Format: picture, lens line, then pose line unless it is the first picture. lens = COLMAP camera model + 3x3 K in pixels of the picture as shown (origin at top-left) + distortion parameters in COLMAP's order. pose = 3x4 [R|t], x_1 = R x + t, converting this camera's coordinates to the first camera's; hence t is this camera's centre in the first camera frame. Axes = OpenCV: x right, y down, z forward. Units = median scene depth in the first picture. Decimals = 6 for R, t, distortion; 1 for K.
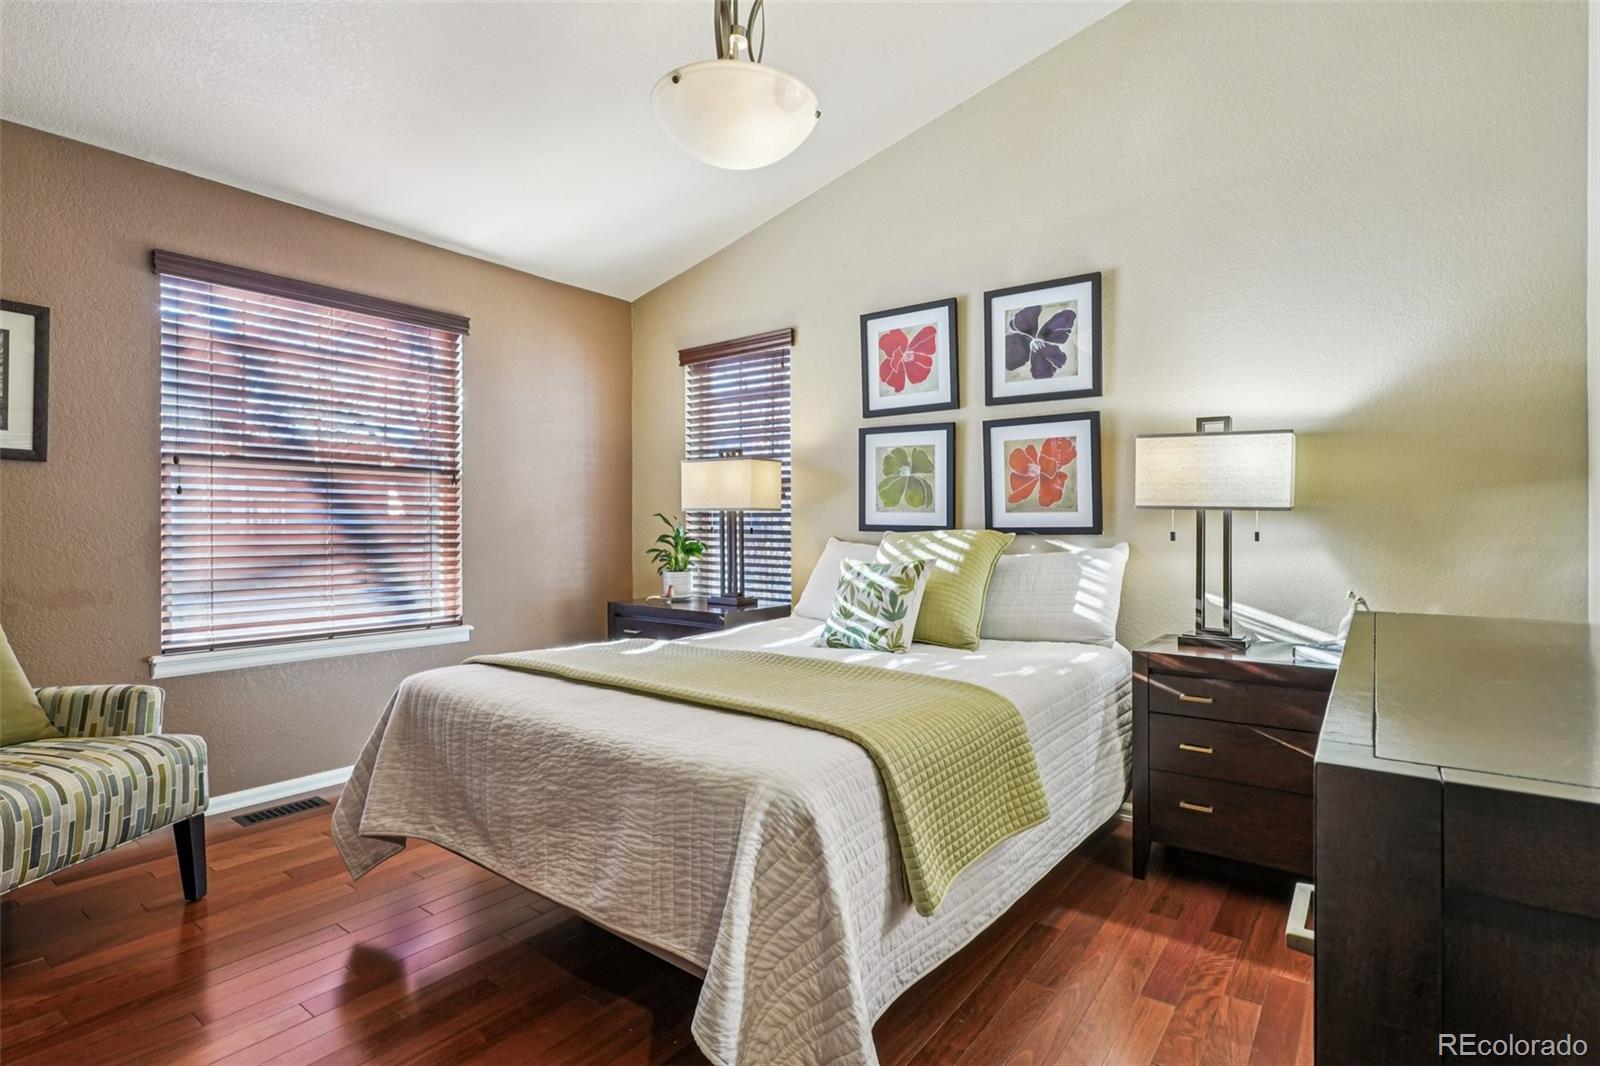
lens RADIAL K [[808.2, 0, 800.0], [0, 808.2, 506.0], [0, 0, 1]] dist [-0.002264, 0.000501]
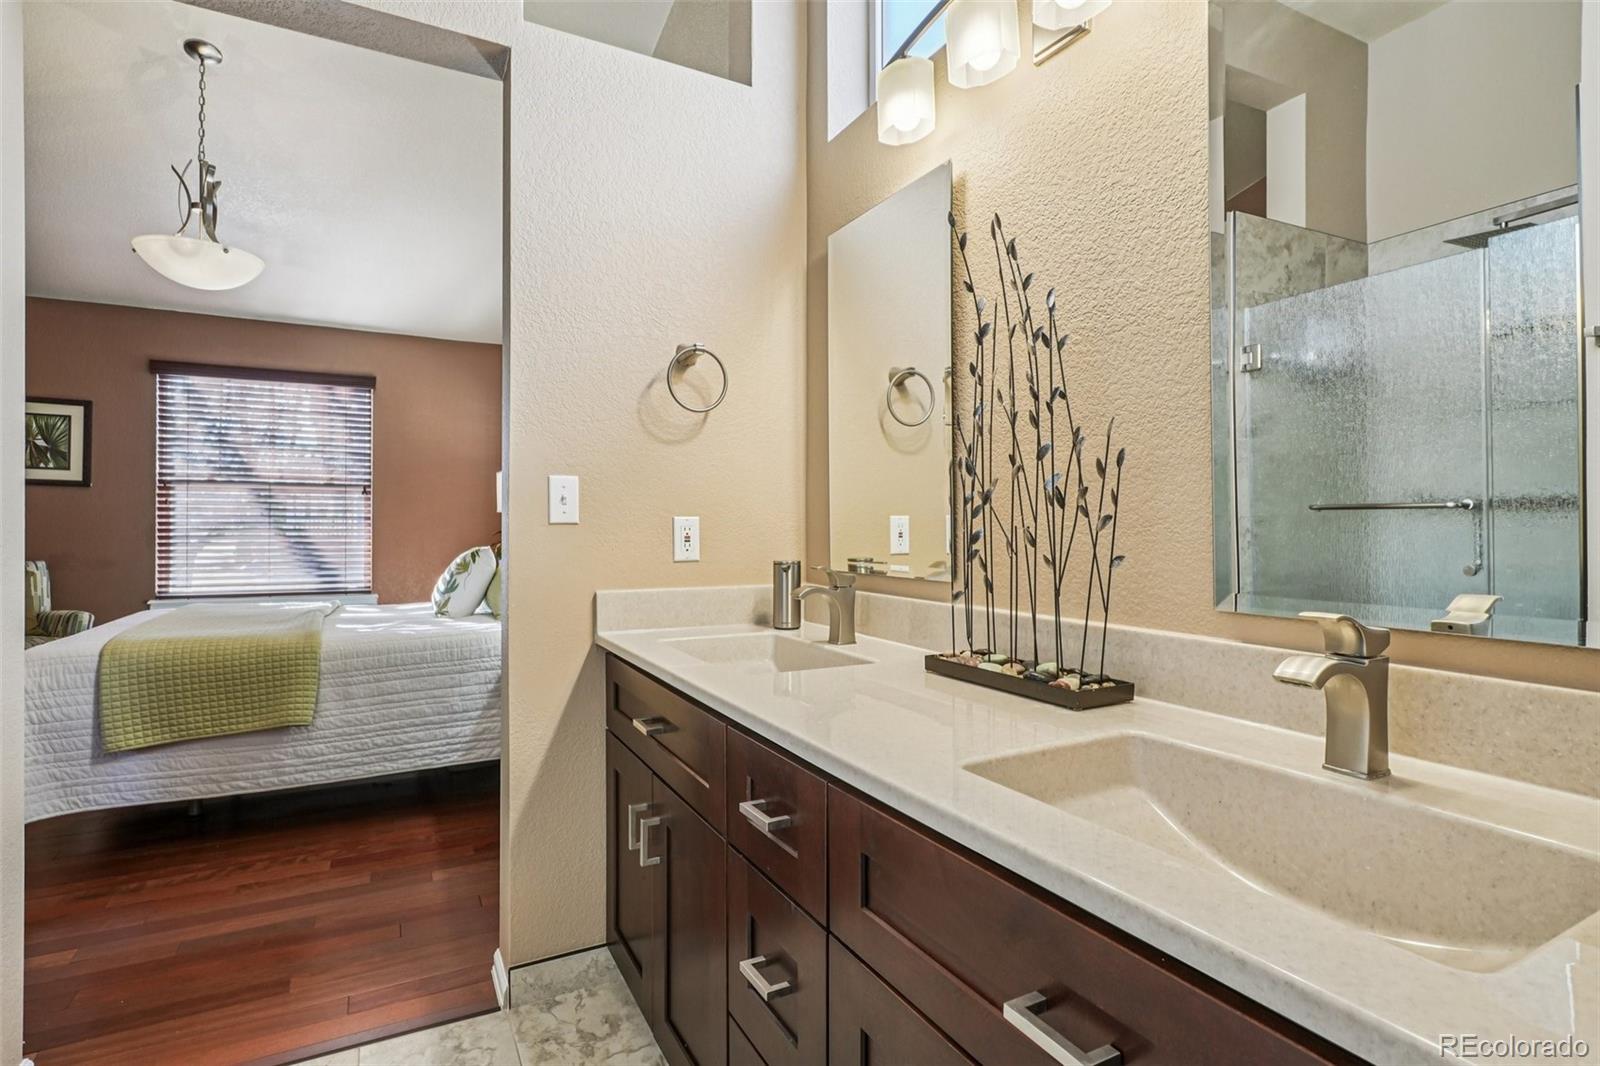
lens RADIAL K [[802.9, 0, 809.9], [0, 802.9, 536.0], [0, 0, 1]] dist [-0.011580, 0.002996]
pose [[0.897023, 0.005625, -0.441949, 1.019866], [0.007716, 0.999567, 0.028384, 0.012945], [0.441918, -0.028871, 0.896591, 0.089146]]
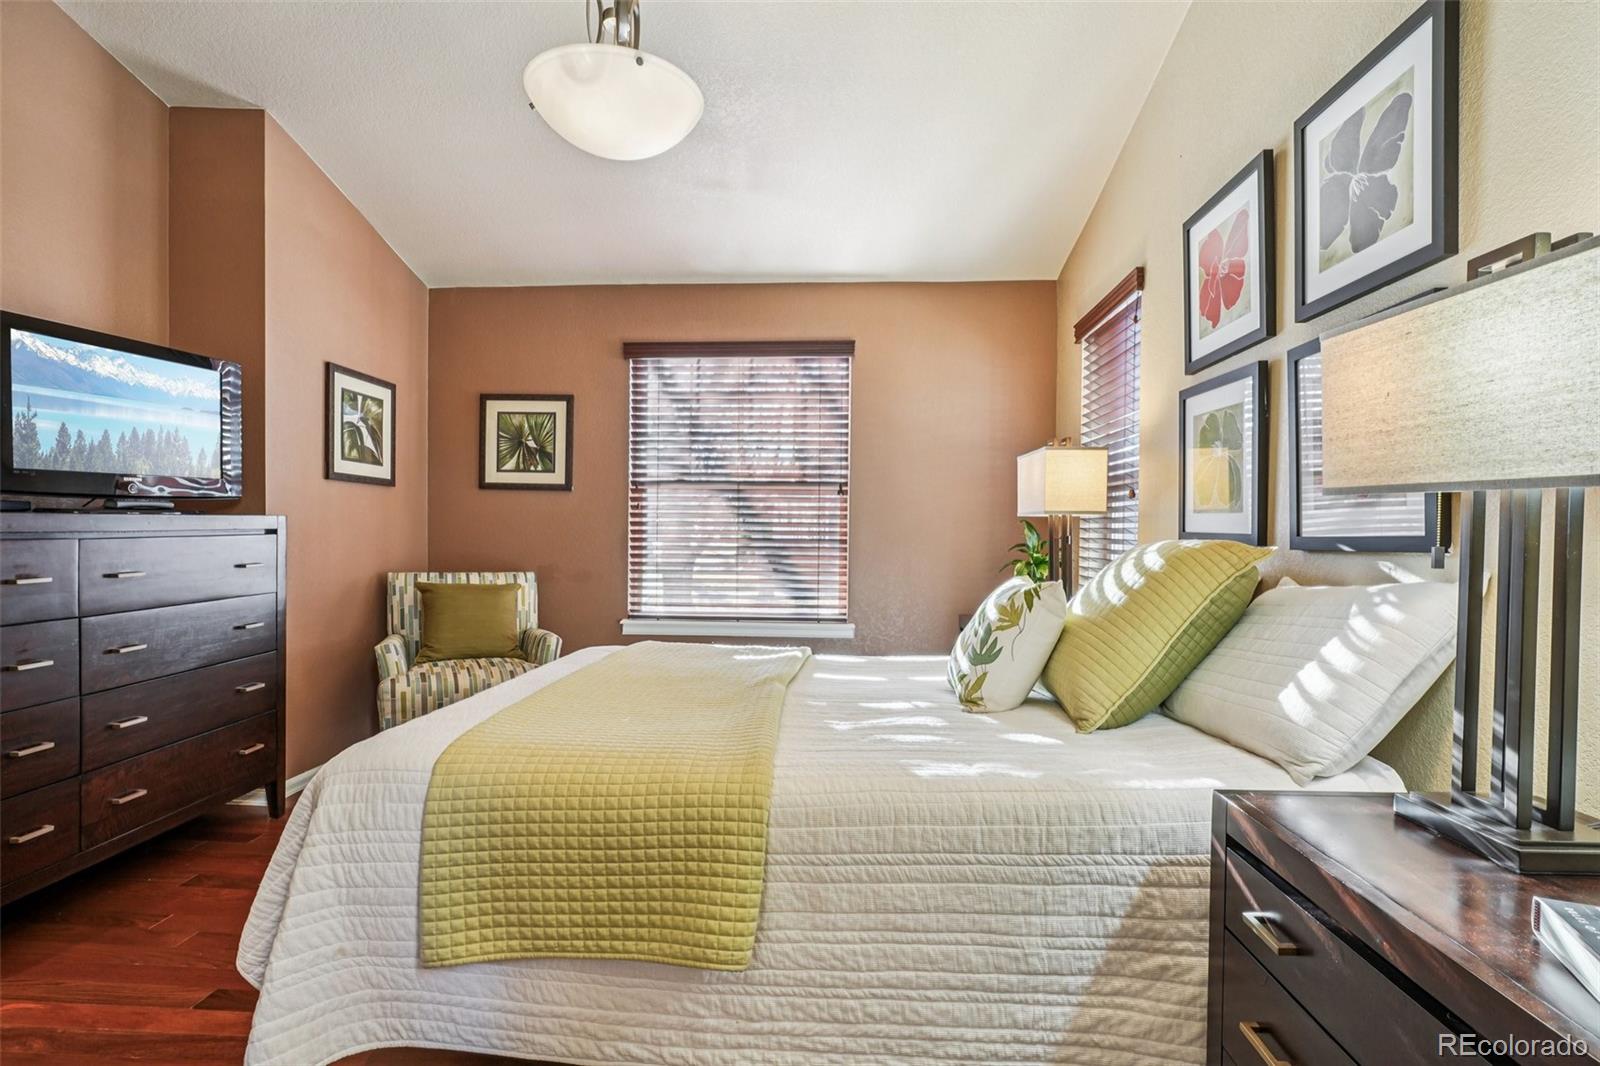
lens RADIAL K [[802.9, 0, 809.9], [0, 802.9, 536.0], [0, 0, 1]] dist [-0.011580, 0.002996]
pose [[0.544446, 0.006021, -0.838774, 0.528557], [0.012608, 0.999803, 0.015361, 0.013438], [0.838701, -0.018938, 0.544263, 0.416966]]
